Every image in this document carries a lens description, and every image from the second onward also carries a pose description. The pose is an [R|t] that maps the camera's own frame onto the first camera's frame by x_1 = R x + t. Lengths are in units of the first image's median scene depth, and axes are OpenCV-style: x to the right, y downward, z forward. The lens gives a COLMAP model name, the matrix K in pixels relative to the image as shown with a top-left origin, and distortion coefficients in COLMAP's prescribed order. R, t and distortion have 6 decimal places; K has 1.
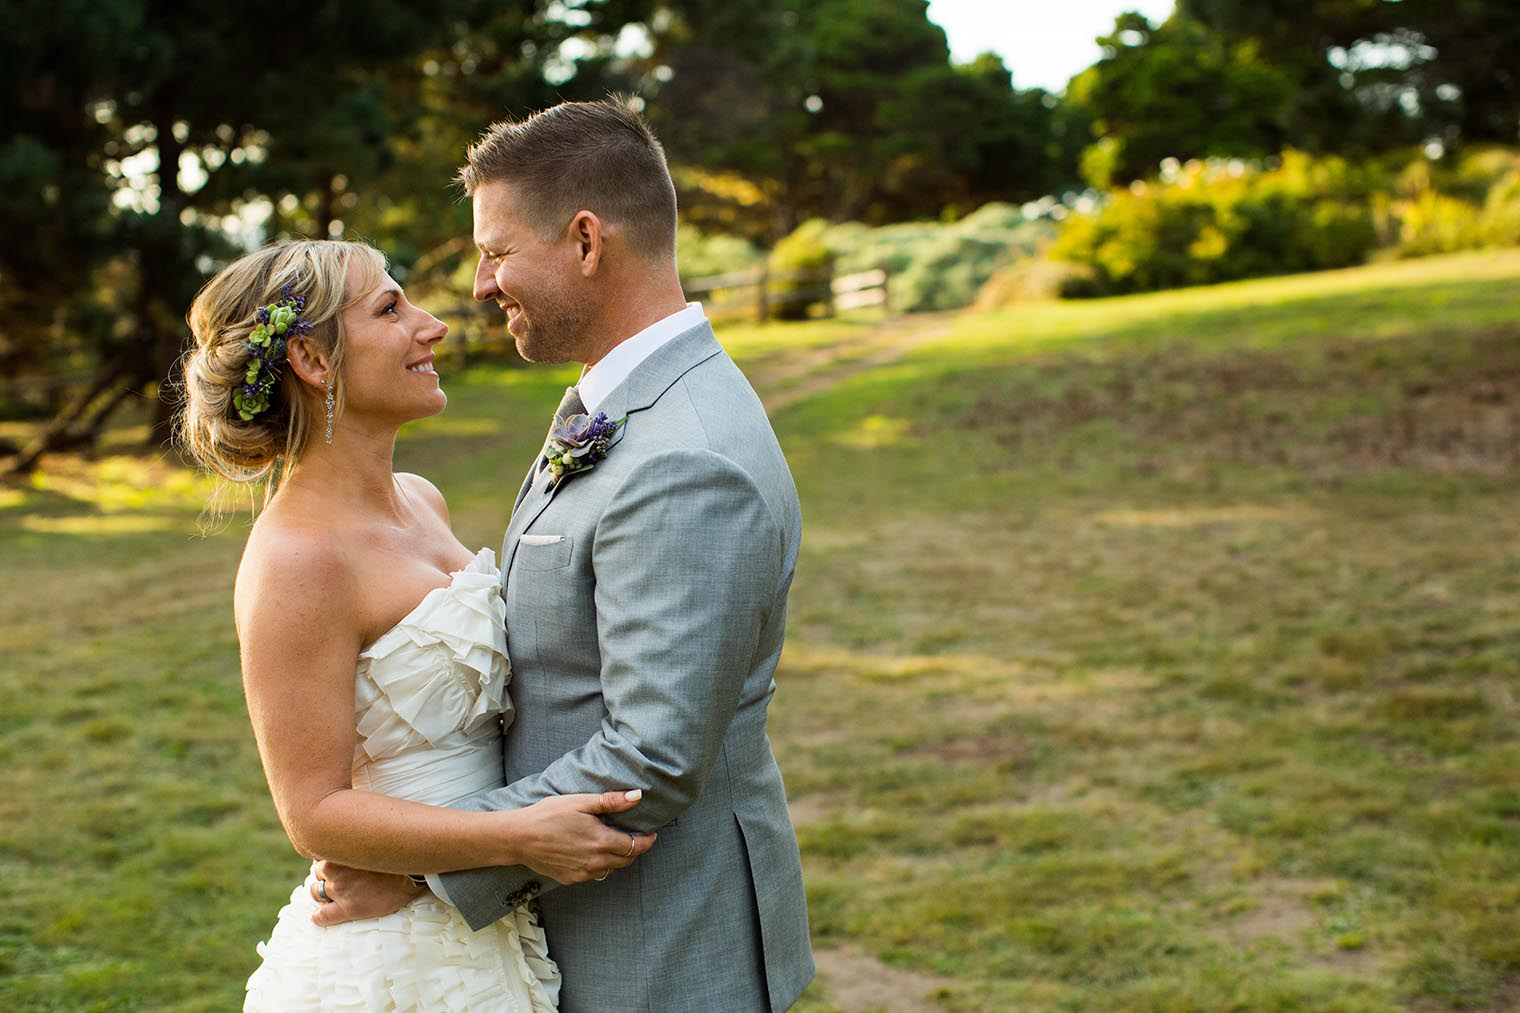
lens RADIAL K [[2203.4, 0, 767.3], [0, 2203.4, 492.6], [0, 0, 1]] dist [-0.108107, 0.000000]
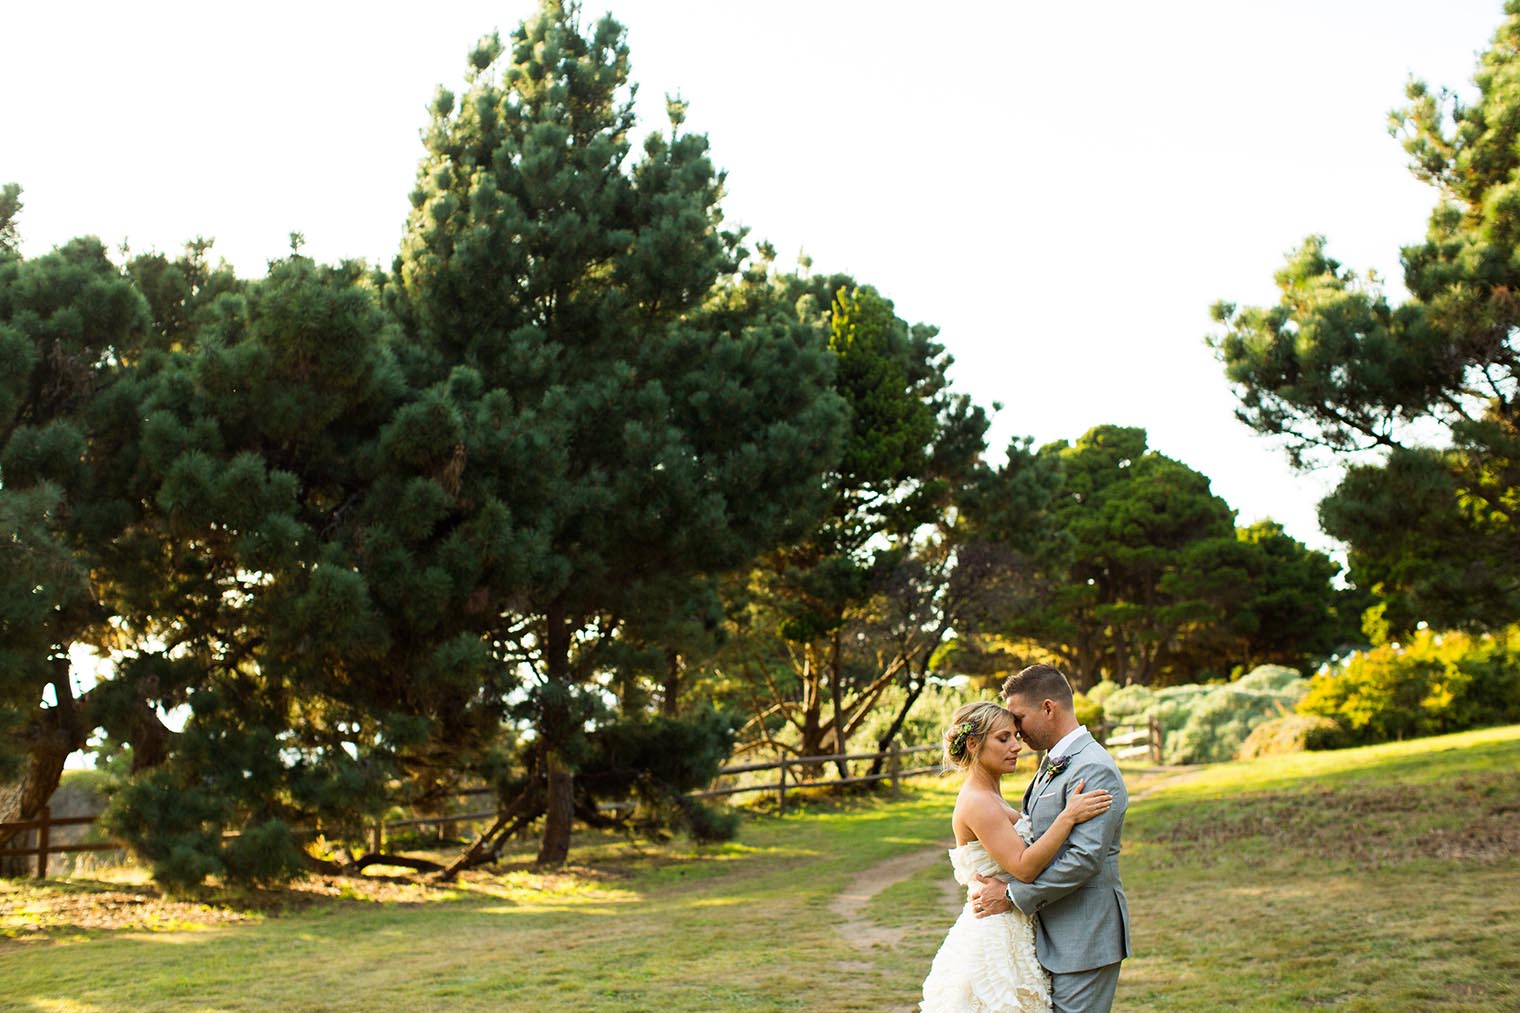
lens RADIAL K [[2203.4, 0, 815.2], [0, 2203.4, 488.4], [0, 0, 1]] dist [-0.108107, 0.000000]
pose [[0.992243, -0.020000, -0.122693, 0.029885], [-0.005851, 0.978367, -0.206793, 0.019395], [0.124175, 0.205907, 0.970661, -0.193743]]
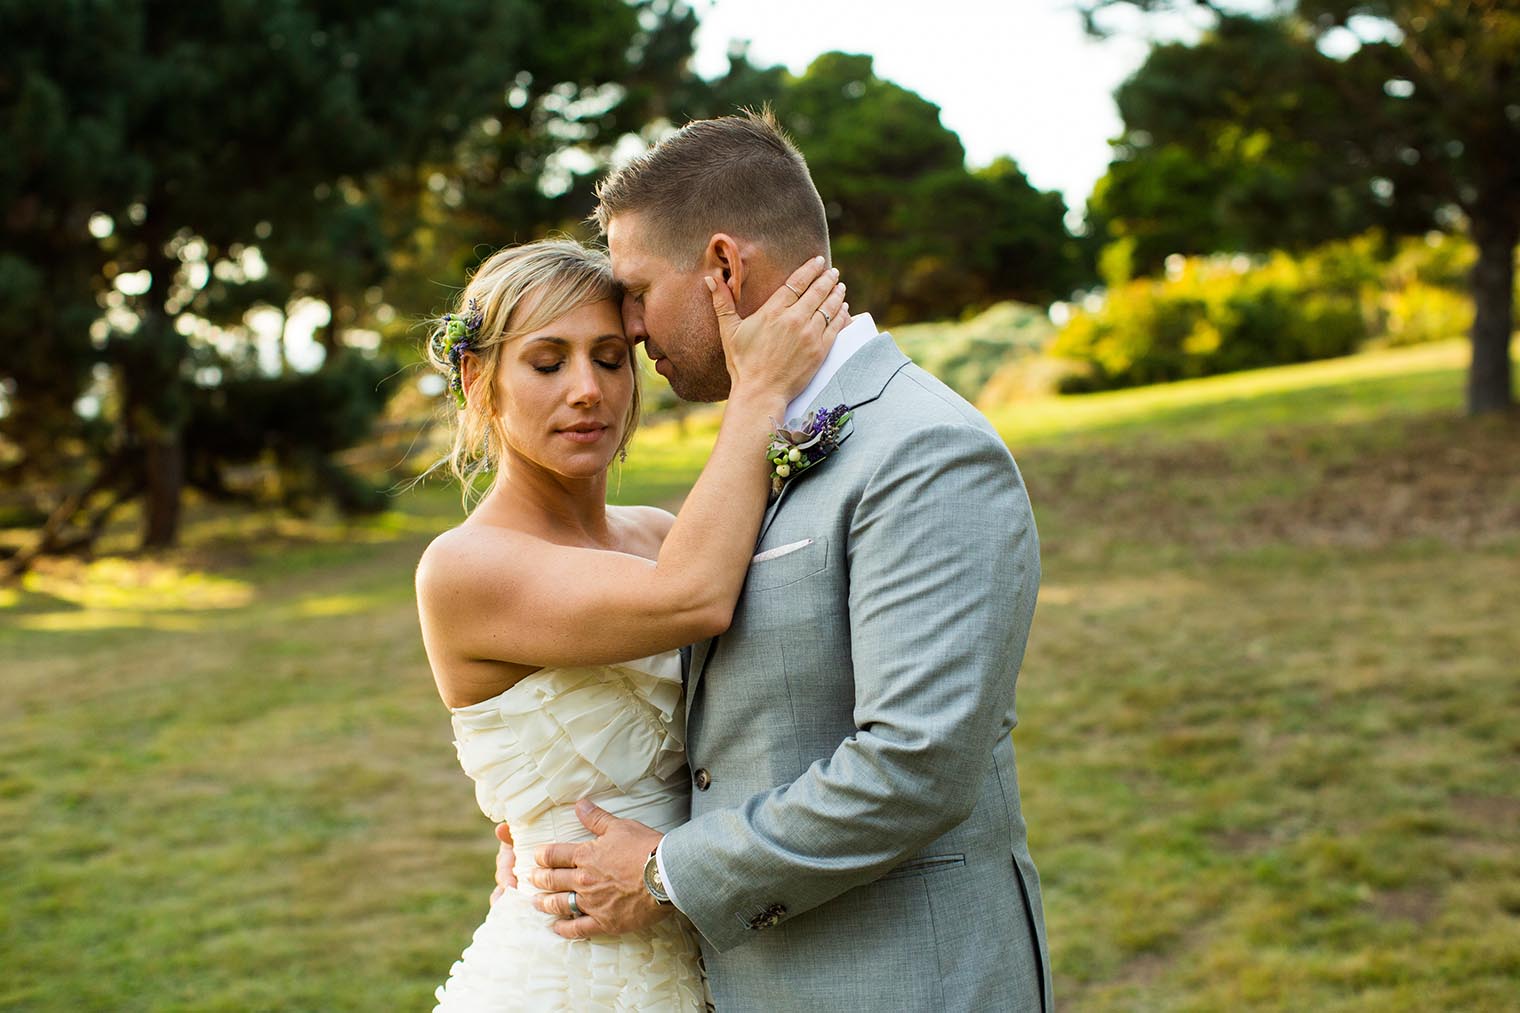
lens RADIAL K [[2203.4, 0, 766.9], [0, 2203.4, 501.5], [0, 0, 1]] dist [-0.108107, 0.000000]
pose [[0.999605, -0.017309, -0.022131, 0.026192], [0.016321, 0.998896, -0.044053, 0.004568], [0.022869, 0.043674, 0.998784, -0.024505]]
